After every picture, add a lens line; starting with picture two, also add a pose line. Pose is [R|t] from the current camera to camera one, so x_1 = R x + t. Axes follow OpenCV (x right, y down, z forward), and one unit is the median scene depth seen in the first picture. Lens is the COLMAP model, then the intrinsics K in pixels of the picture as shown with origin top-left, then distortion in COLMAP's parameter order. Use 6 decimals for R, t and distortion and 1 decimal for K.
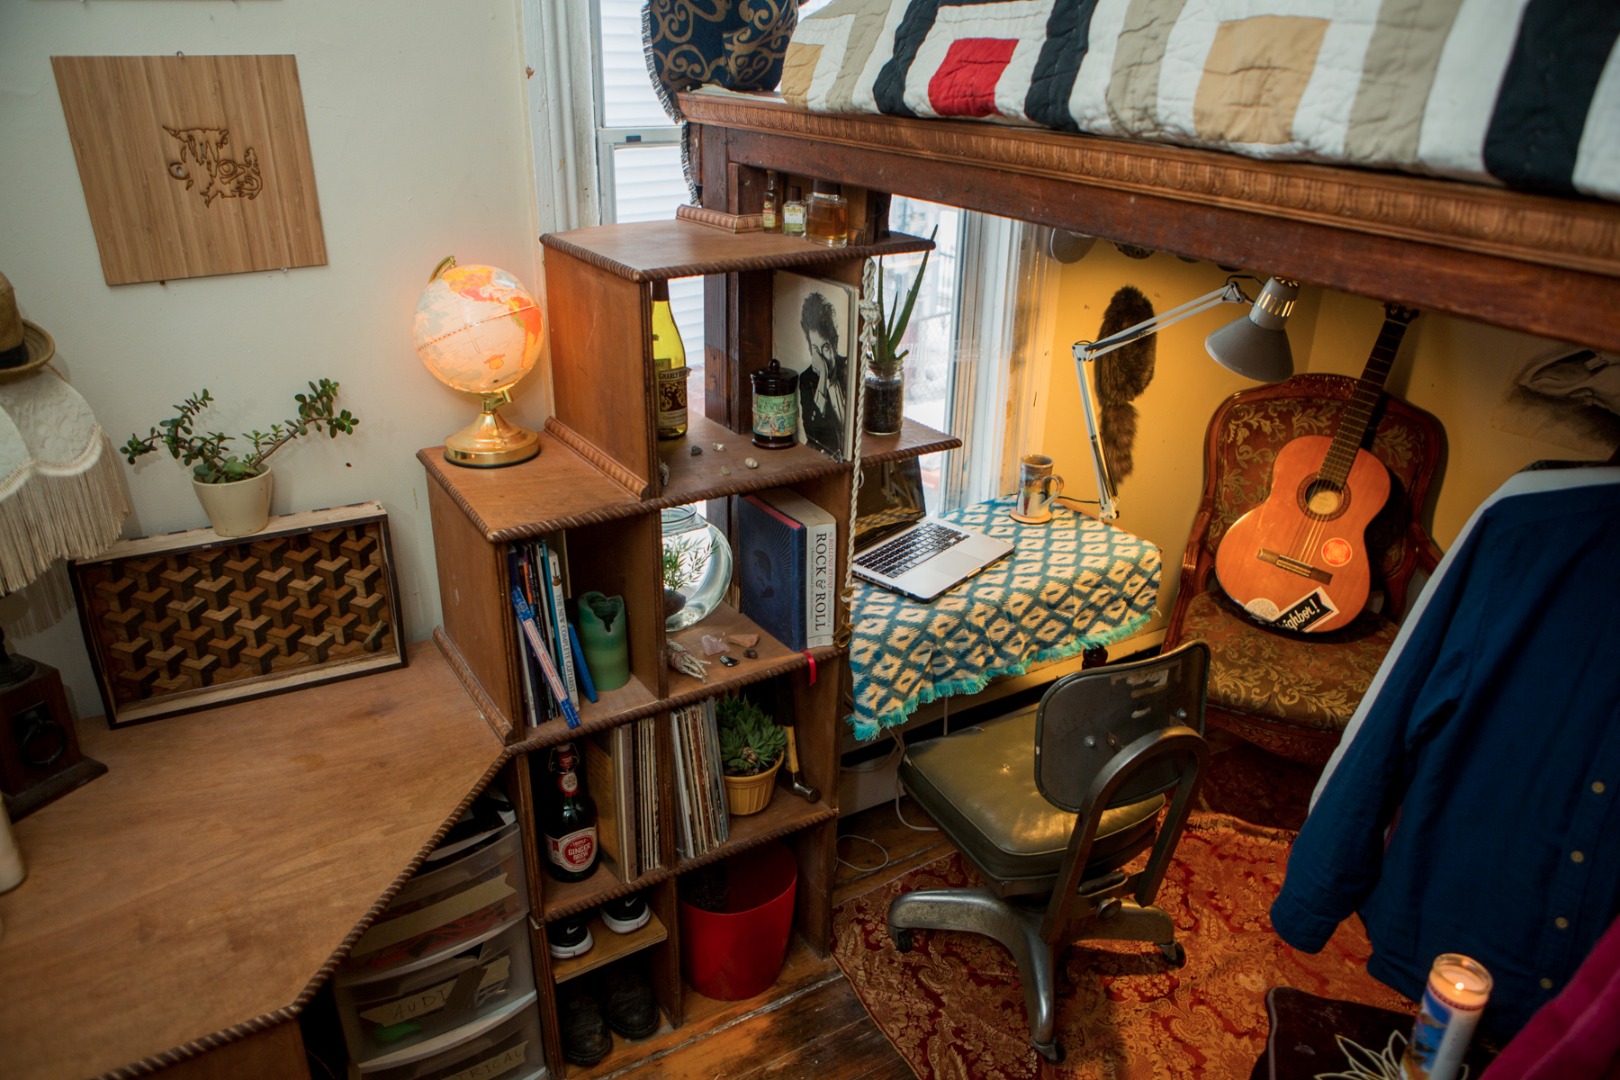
lens RADIAL K [[1109.7, 0, 810.0], [0, 1109.7, 538.1], [0, 0, 1]] dist [-0.102800, 0.072970]
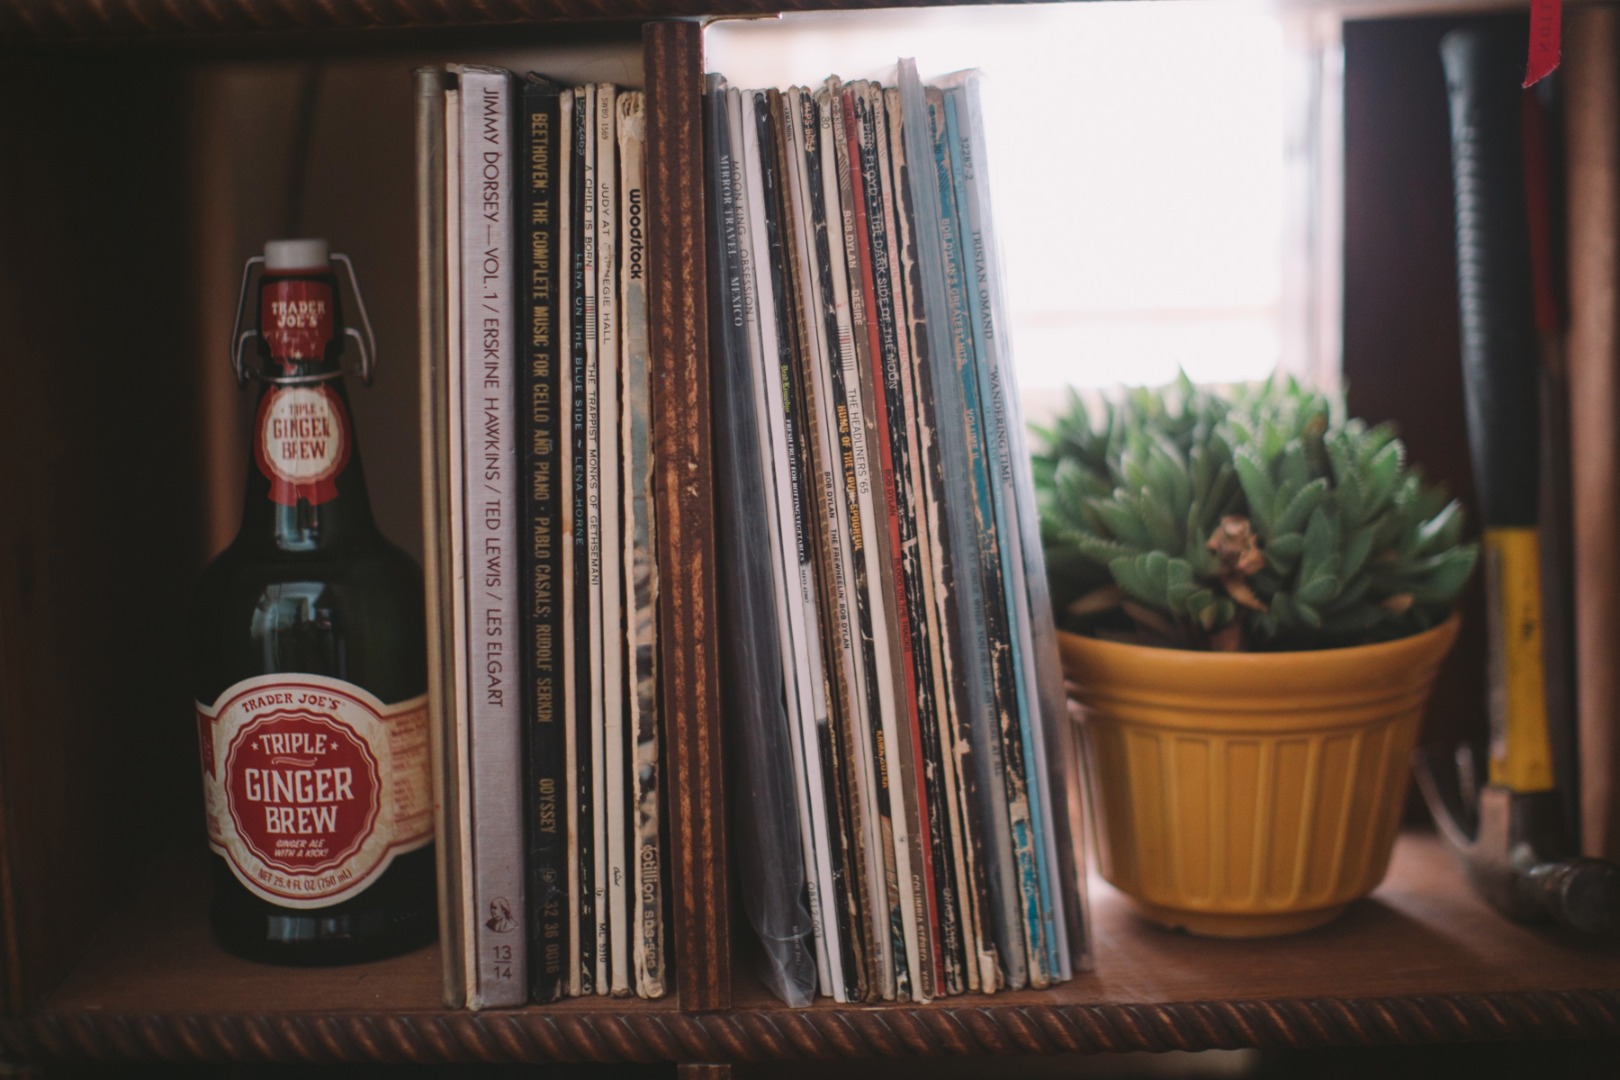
lens RADIAL K [[2450.4, 0, 818.2], [0, 2450.4, 503.9], [0, 0, 1]] dist [-0.197589, 0.000000]
pose [[0.844468, 0.048587, -0.533398, 0.124666], [-0.181684, 0.962817, -0.199936, 0.323614], [0.503850, 0.265749, 0.821895, 0.691904]]
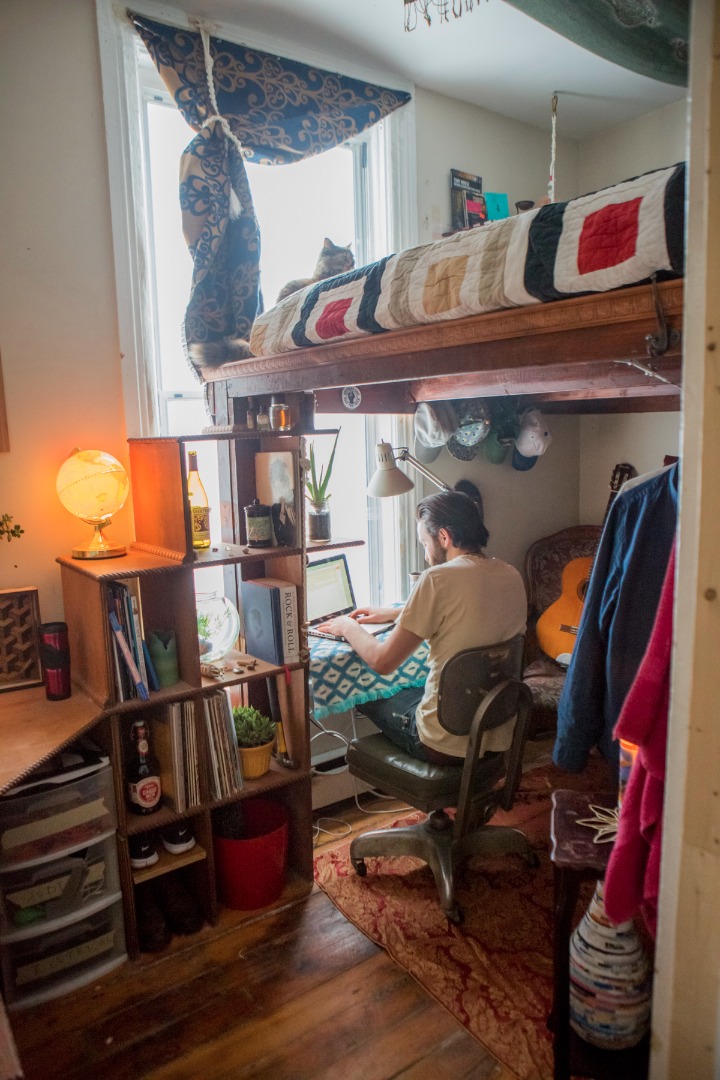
lens RADIAL K [[739.8, 0, 359.5], [0, 739.8, 535.6], [0, 0, 1]] dist [-0.102800, 0.072970]
pose [[0.995712, -0.059292, 0.071013, 0.048314], [0.076668, 0.958454, -0.274752, 0.253278], [-0.051772, 0.279018, 0.958889, -0.164388]]
